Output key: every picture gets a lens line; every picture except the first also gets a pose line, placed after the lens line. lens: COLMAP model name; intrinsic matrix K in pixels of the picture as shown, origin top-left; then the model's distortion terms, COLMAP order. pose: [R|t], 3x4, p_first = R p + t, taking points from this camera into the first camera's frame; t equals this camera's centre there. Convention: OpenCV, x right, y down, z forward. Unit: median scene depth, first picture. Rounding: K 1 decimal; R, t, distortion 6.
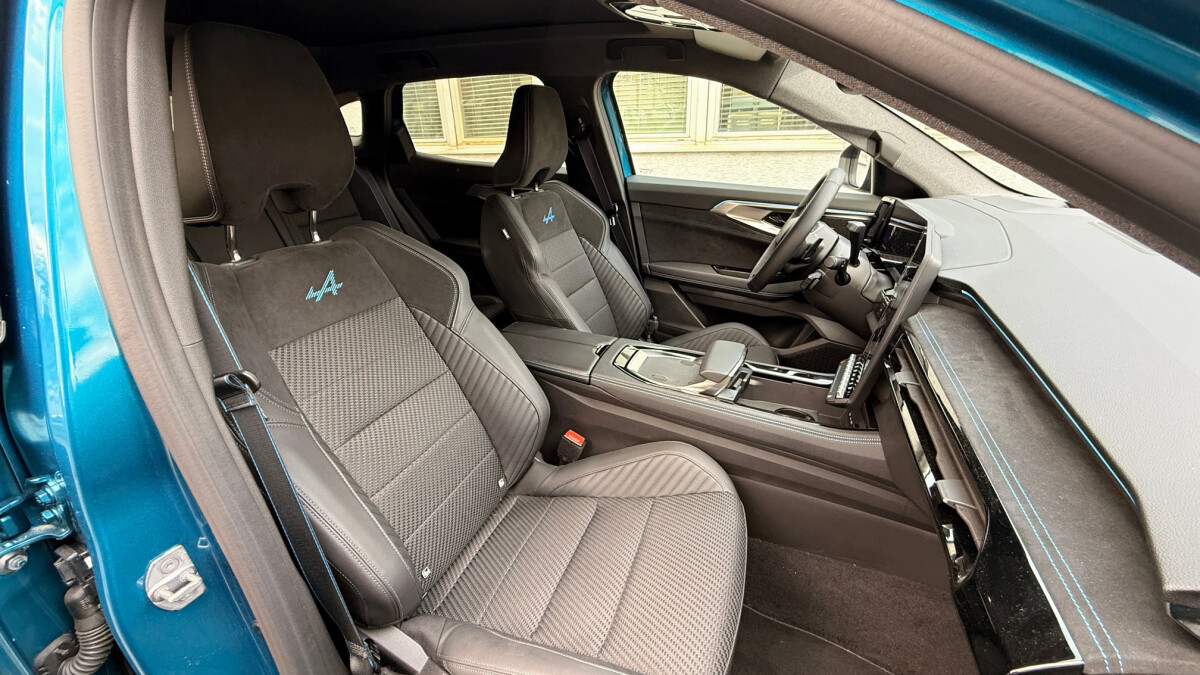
lens RADIAL K [[497.1, 0, 599.4], [0, 497.1, 335.6], [0, 0, 1]] dist [-0.001277, -0.000106]
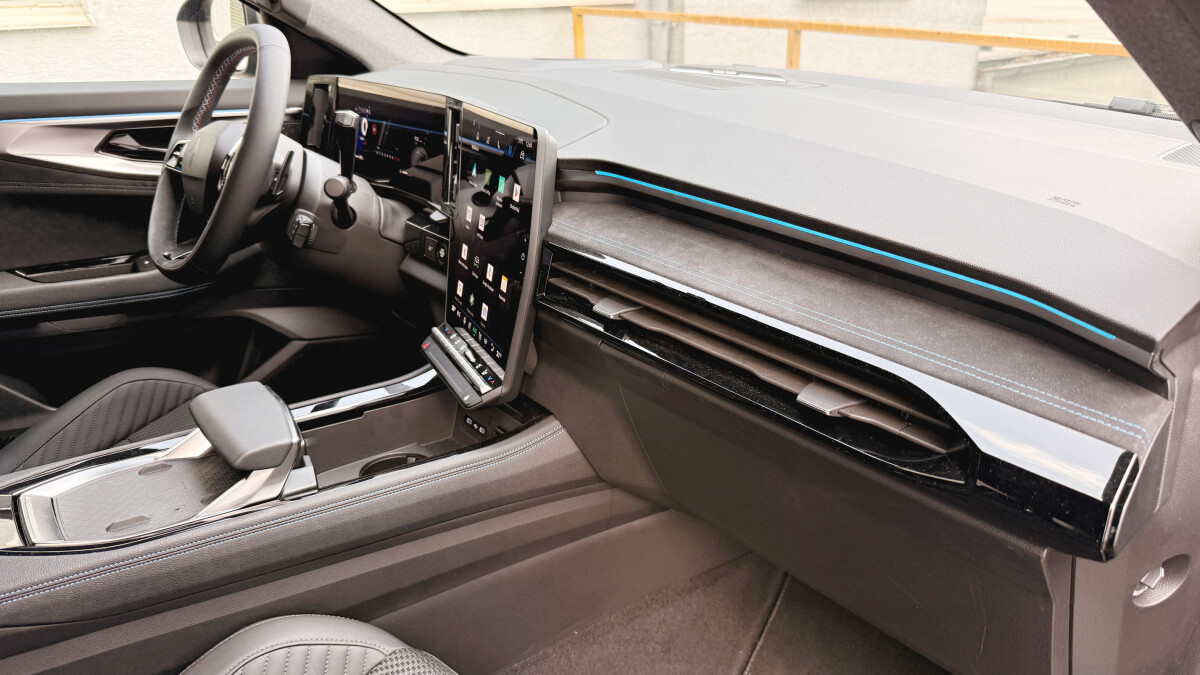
lens RADIAL K [[880.1, 0, 600.0], [0, 880.1, 337.1], [0, 0, 1]] dist [-0.007343, -0.003281]
pose [[0.501312, -0.312816, 0.806742, -0.218333], [0.338737, 0.928897, 0.149690, -0.037169], [-0.796206, 0.198232, 0.571630, 0.218218]]
